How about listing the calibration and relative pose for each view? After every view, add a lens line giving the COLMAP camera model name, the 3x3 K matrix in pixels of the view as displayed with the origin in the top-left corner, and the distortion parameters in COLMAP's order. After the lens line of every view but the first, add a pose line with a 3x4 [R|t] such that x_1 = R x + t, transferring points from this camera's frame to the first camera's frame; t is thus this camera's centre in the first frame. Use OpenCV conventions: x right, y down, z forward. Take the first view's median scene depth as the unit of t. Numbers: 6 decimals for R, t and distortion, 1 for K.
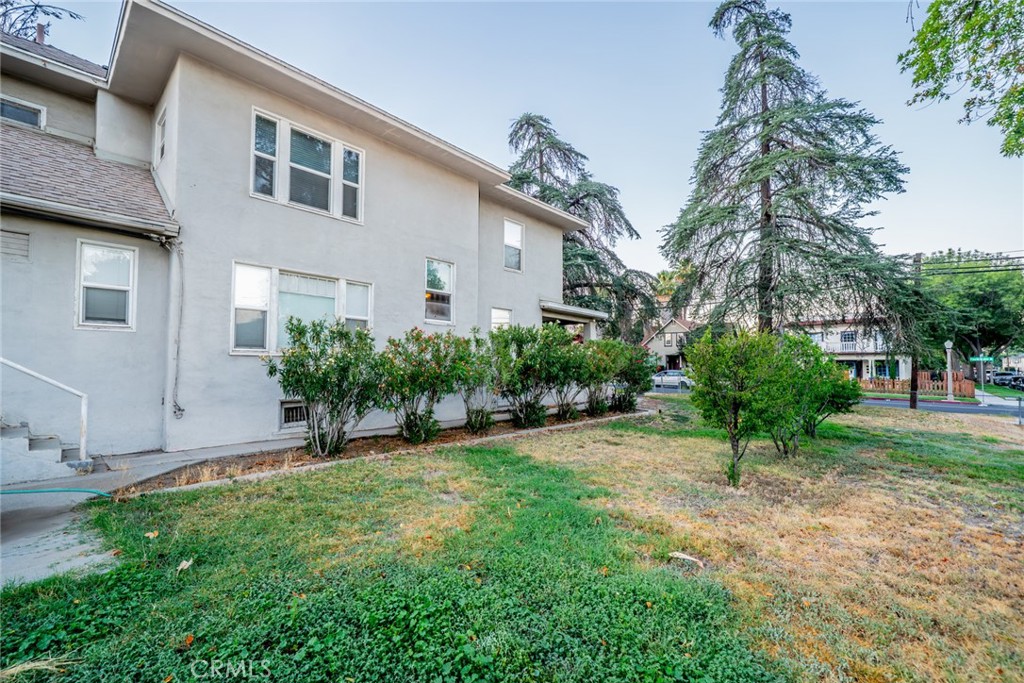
lens RADIAL K [[435.4, 0, 512.0], [0, 435.4, 341.5], [0, 0, 1]] dist [0.000527, 0.000050]
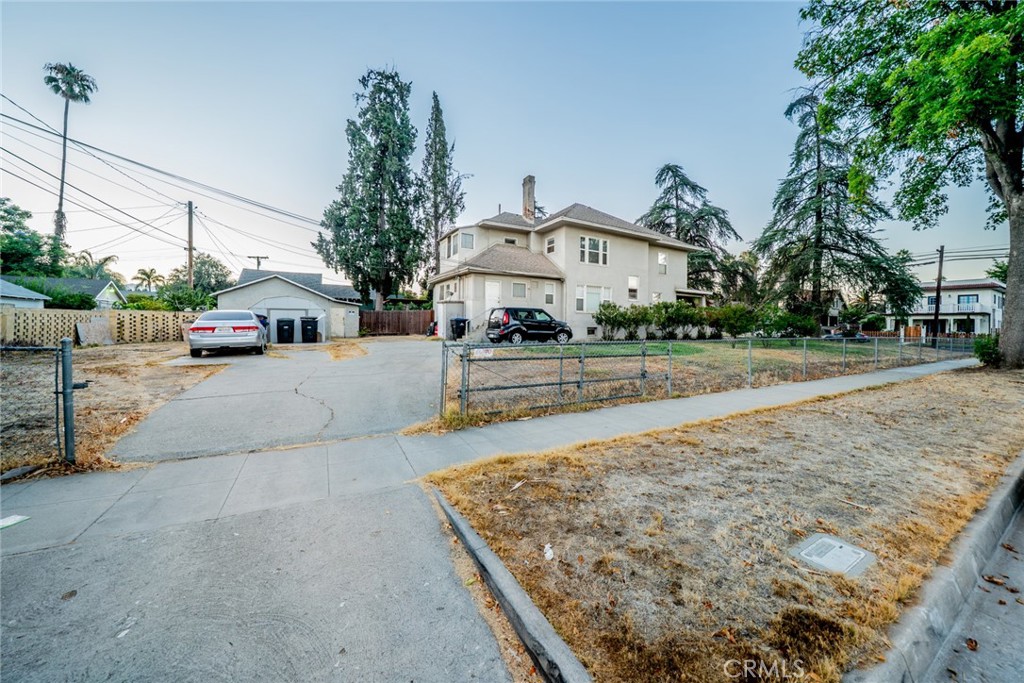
lens RADIAL K [[366.8, 0, 548.0], [0, 366.8, 323.1], [0, 0, 1]] dist [-0.000878, -0.000072]
pose [[0.963651, 0.001360, -0.267162, -0.057718], [0.010136, 0.999081, 0.041646, -0.004343], [0.266973, -0.042841, 0.962751, -0.934564]]
